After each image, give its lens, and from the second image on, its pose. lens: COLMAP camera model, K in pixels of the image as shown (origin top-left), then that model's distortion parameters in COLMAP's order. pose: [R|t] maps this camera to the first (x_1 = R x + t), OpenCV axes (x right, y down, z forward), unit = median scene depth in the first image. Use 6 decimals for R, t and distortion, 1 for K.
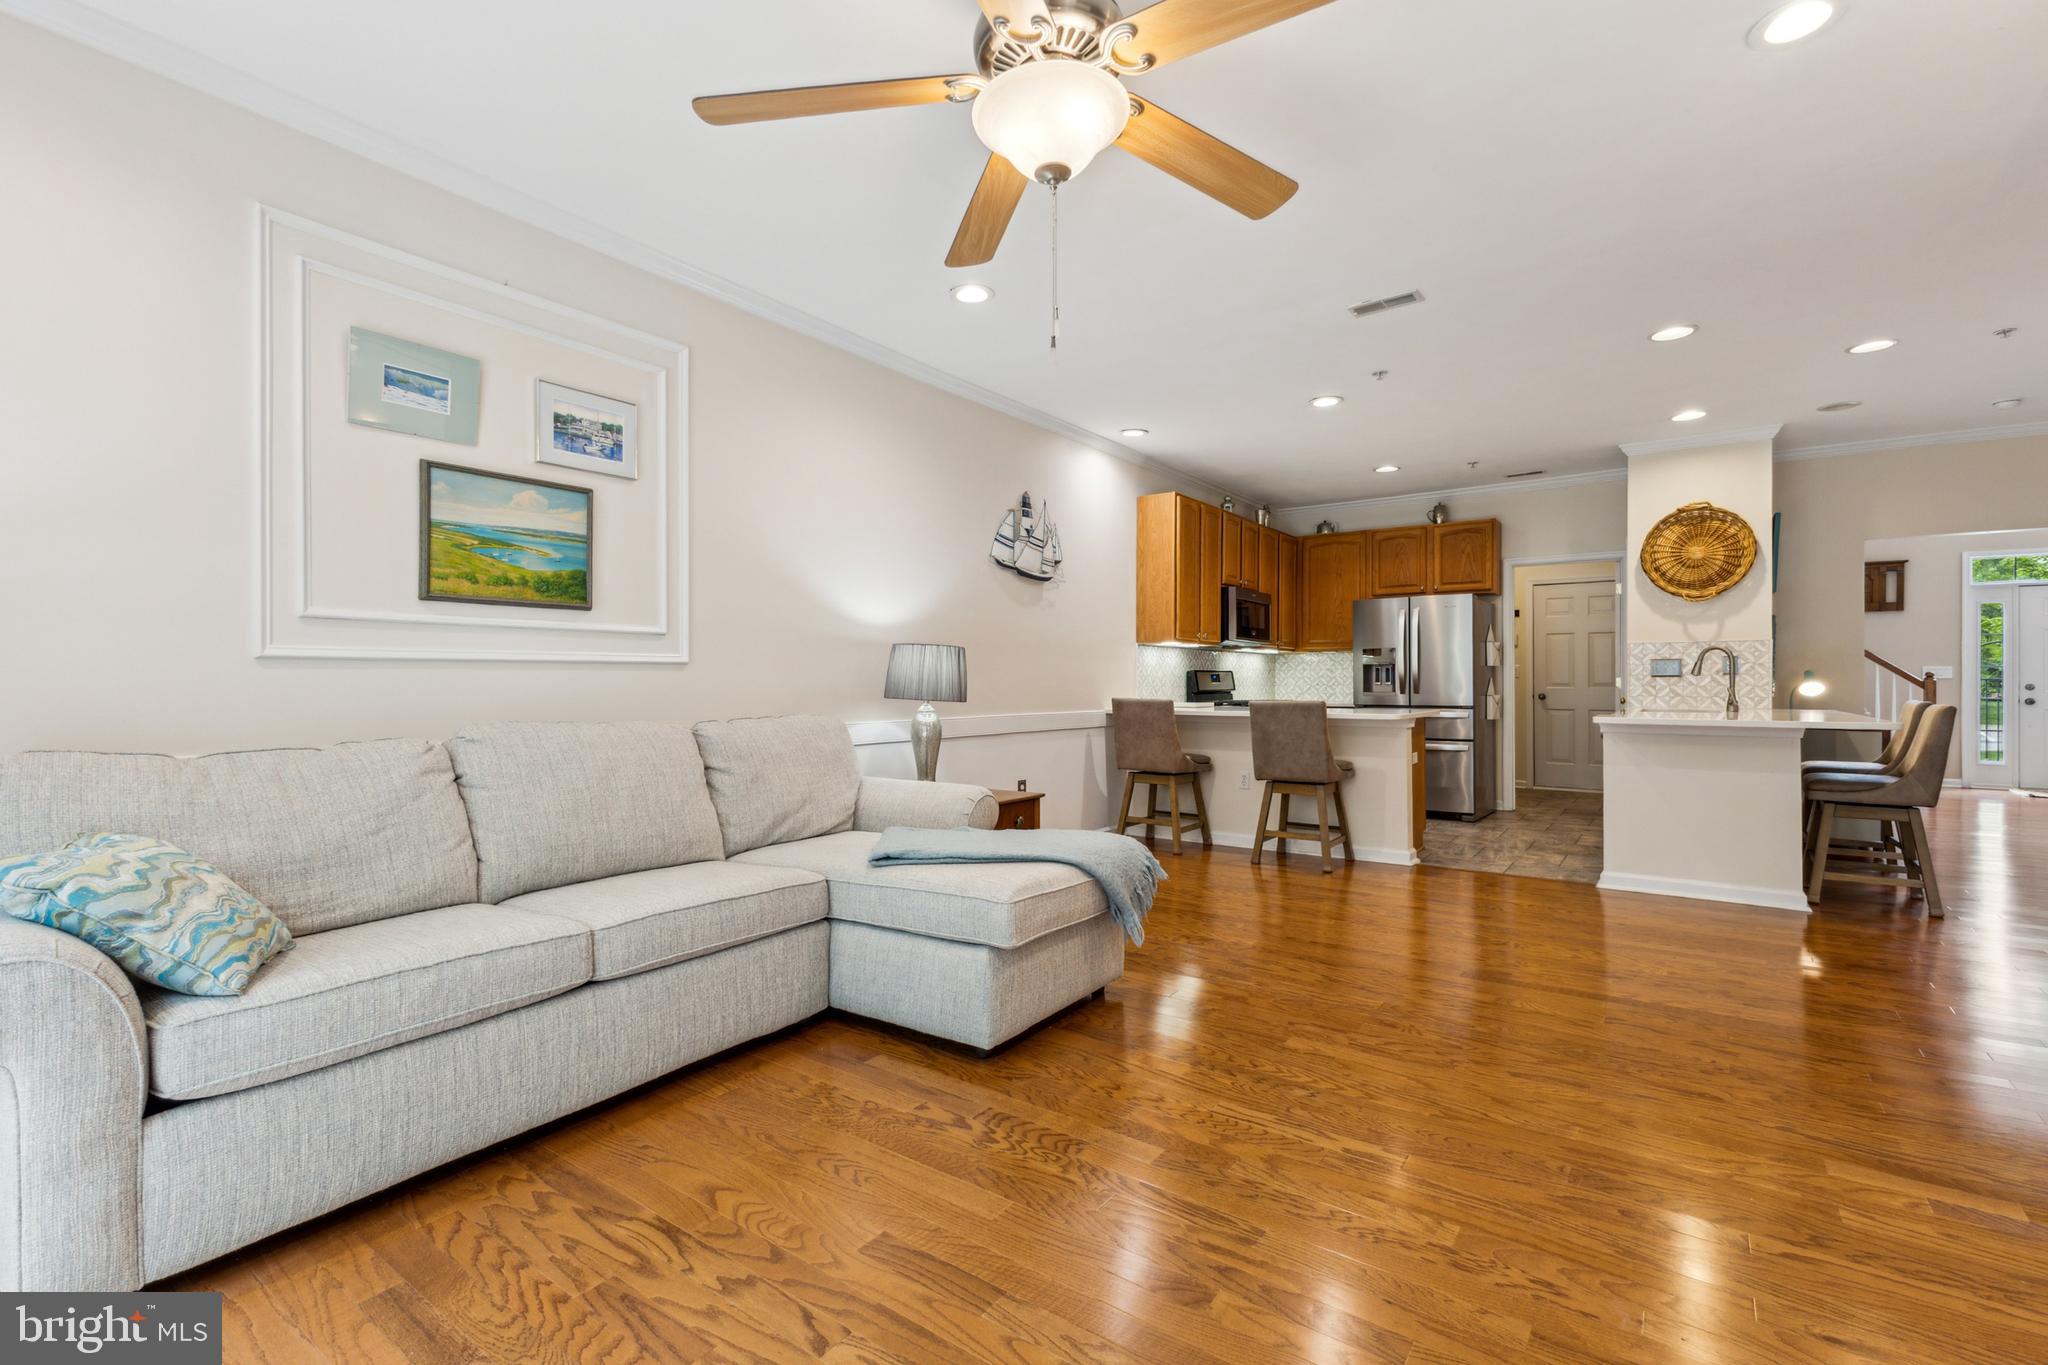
lens RADIAL K [[894.8, 0, 1033.4], [0, 894.8, 682.3], [0, 0, 1]] dist [0.017172, -0.004796]
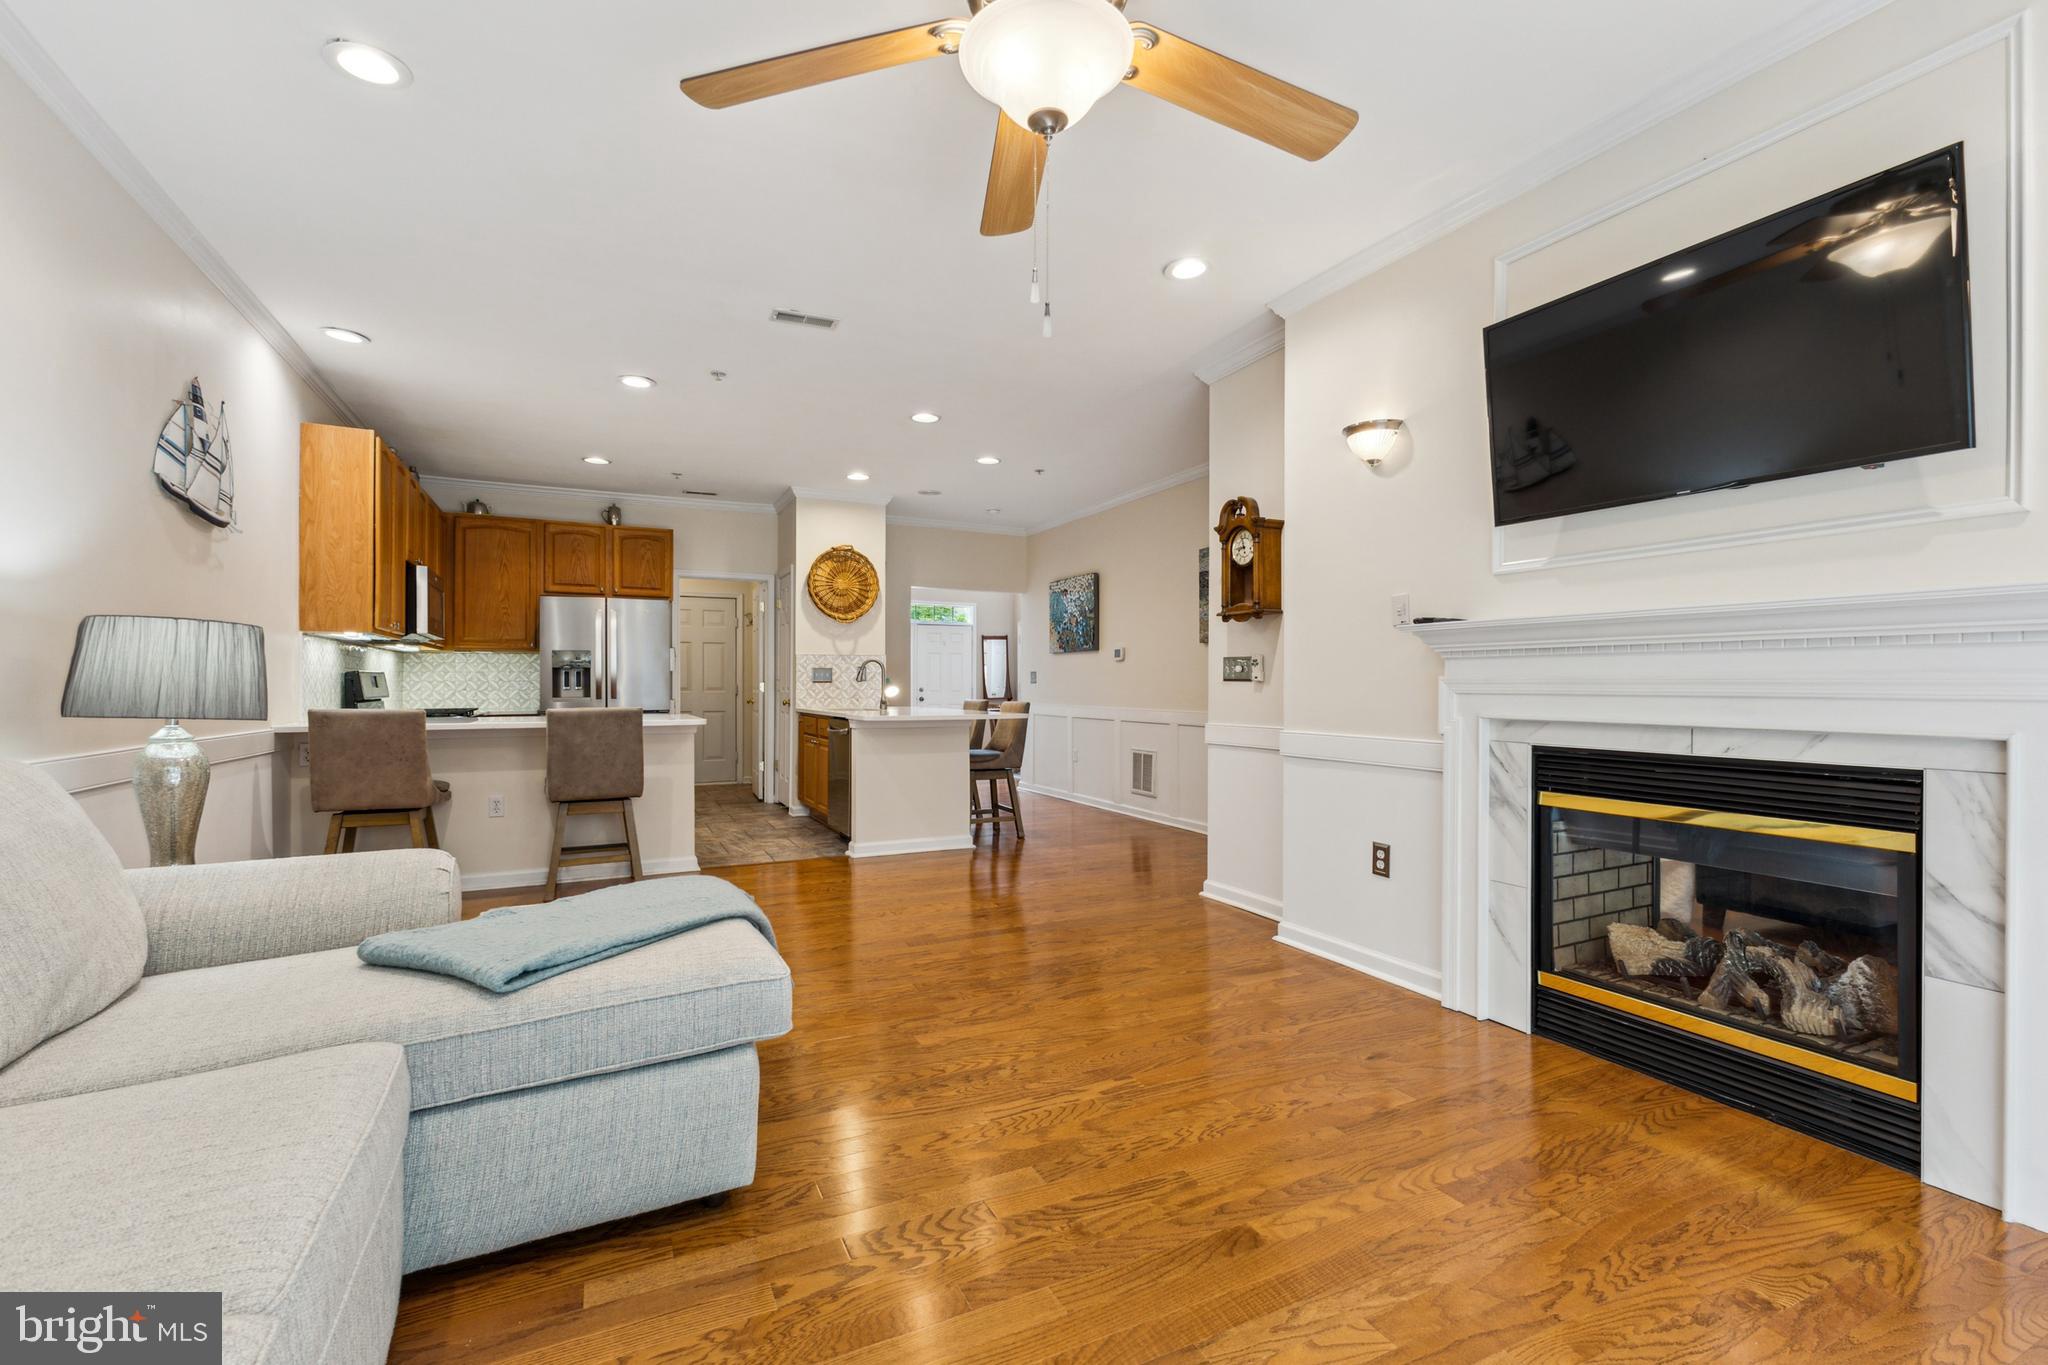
lens RADIAL K [[894.8, 0, 1006.6], [0, 894.8, 681.1], [0, 0, 1]] dist [0.017172, -0.004796]
pose [[0.487663, 0.005041, 0.873017, -0.267819], [0.001514, 0.999977, -0.006620, 0.000587], [-0.873031, 0.004550, 0.487644, 0.204363]]
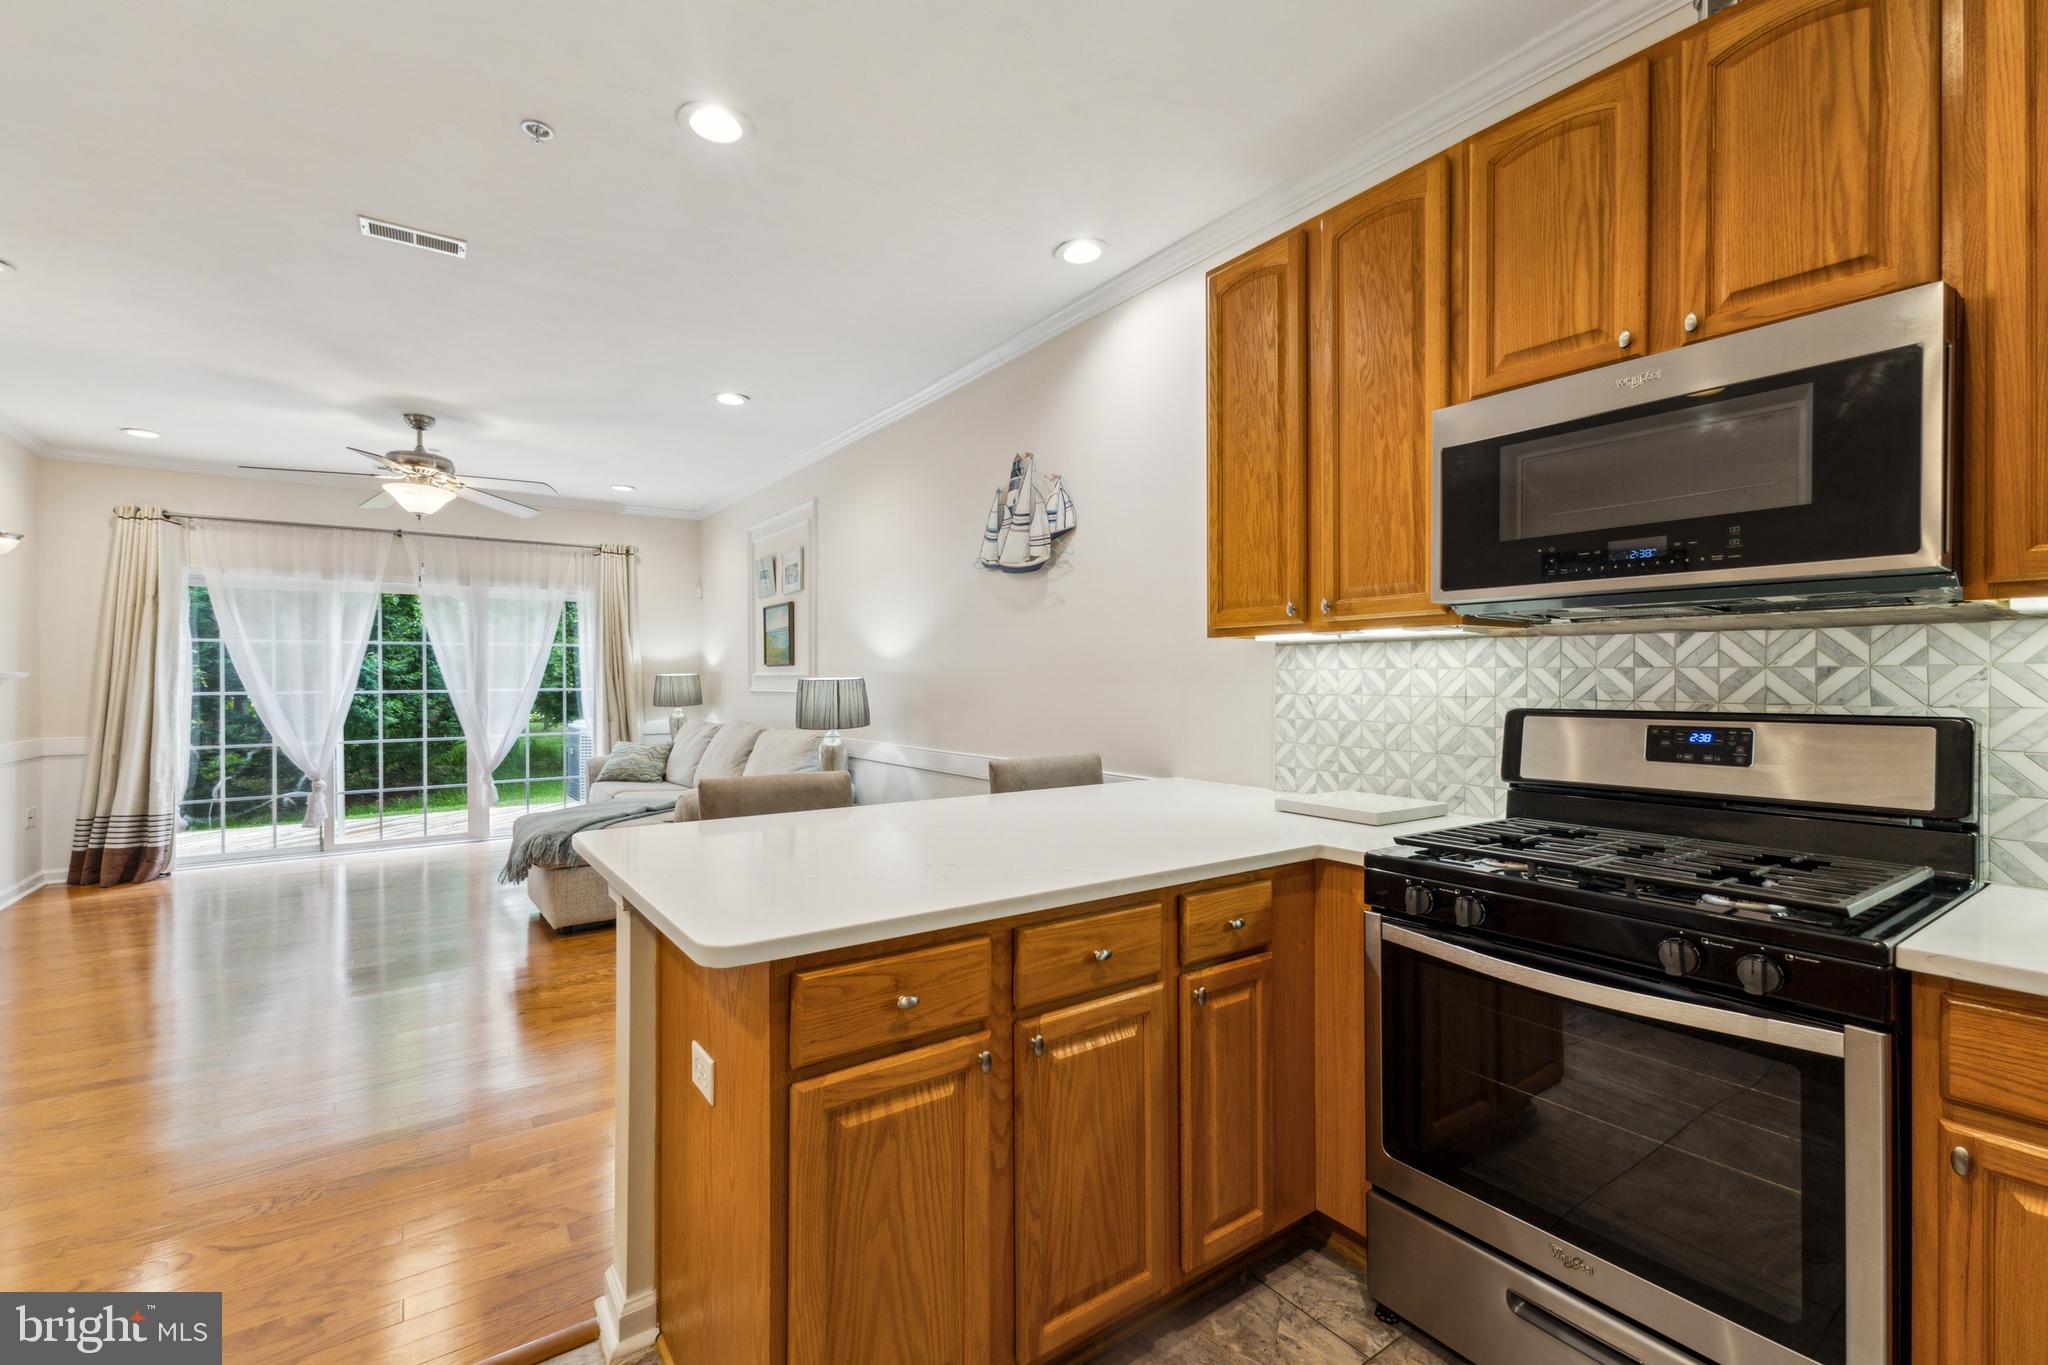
lens RADIAL K [[894.8, 0, 1016.3], [0, 894.8, 683.3], [0, 0, 1]] dist [0.017172, -0.004796]
pose [[-0.331210, 0.003292, -0.943551, 0.651021], [-0.000863, 0.999992, 0.003791, -0.028928], [0.943557, 0.002070, -0.331205, 1.192723]]
